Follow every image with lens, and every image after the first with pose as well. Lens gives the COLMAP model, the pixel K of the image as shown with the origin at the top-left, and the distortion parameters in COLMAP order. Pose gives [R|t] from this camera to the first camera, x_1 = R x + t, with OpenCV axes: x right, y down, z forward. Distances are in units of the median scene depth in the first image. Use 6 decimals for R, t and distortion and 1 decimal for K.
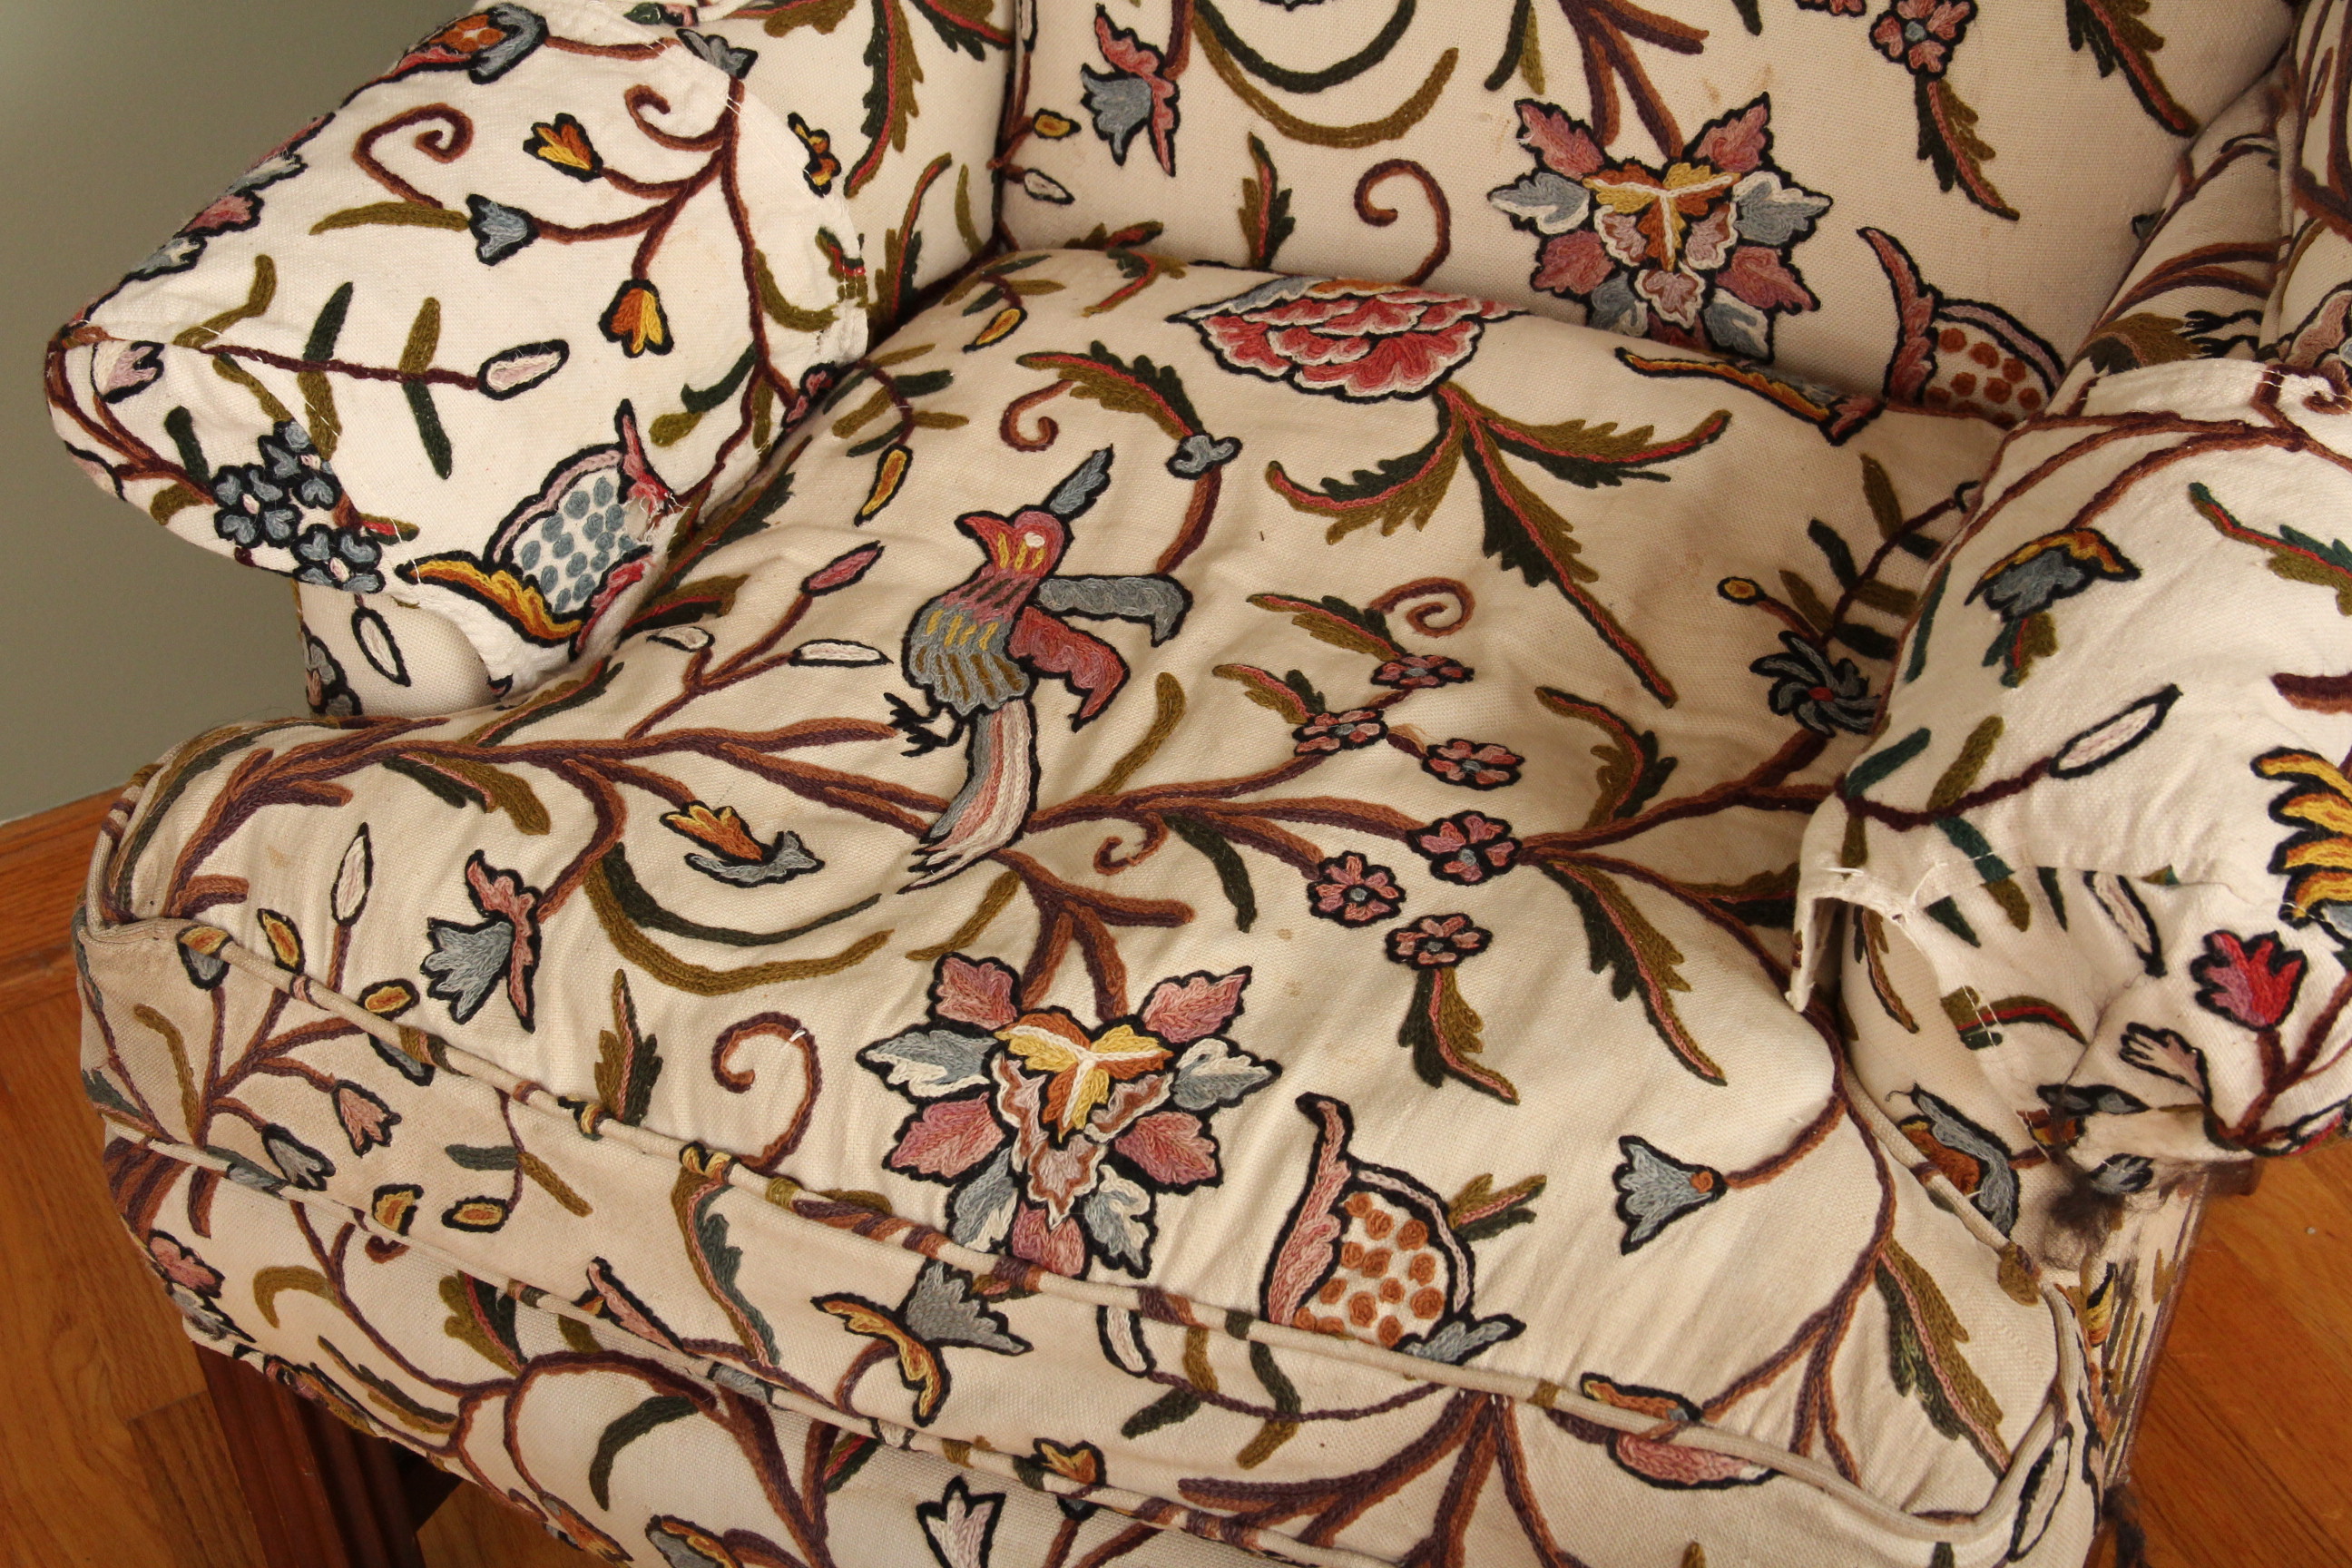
lens RADIAL K [[4245.7, 0, 1176.0], [0, 4245.7, 784.0], [0, 0, 1]] dist [0.250524, 0.388043]
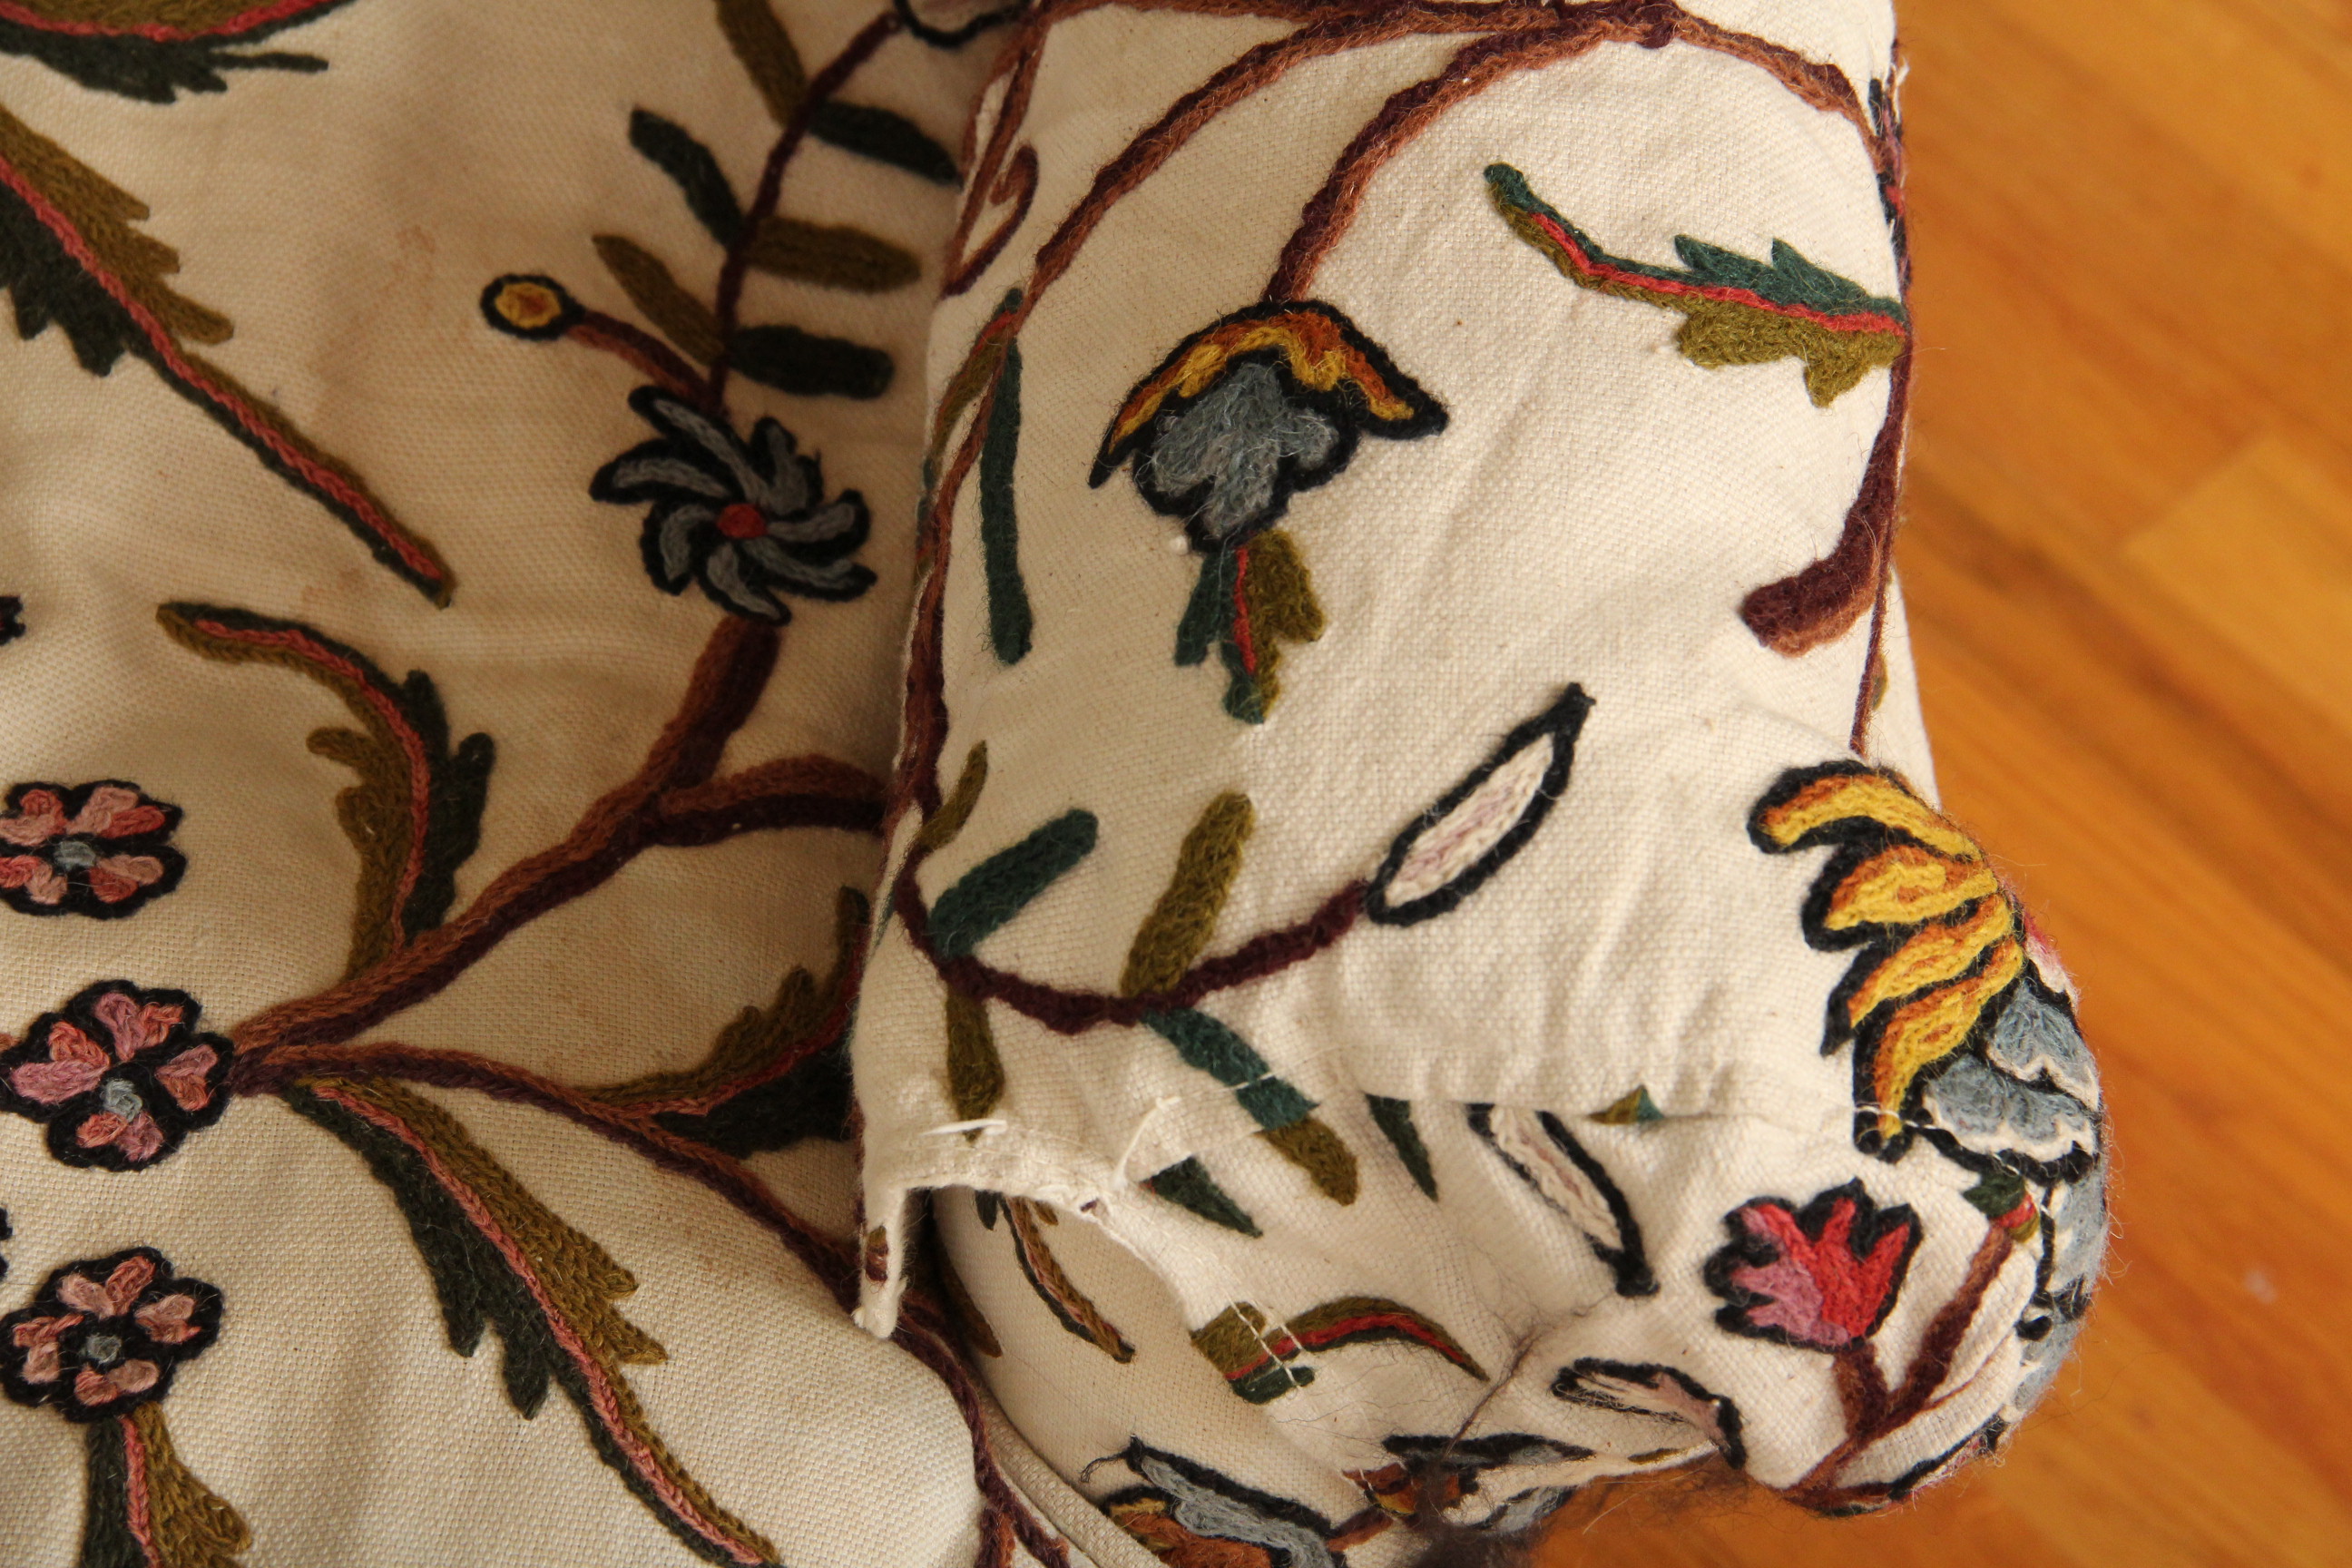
lens RADIAL K [[6914.7, 0, 1176.0], [0, 6914.7, 784.0], [0, 0, 1]] dist [0.413587, 0.752409]
pose [[0.945079, -0.201869, 0.257048, -0.012844], [0.142737, 0.962420, 0.231026, -0.178178], [-0.294026, -0.181648, 0.938378, 0.247680]]
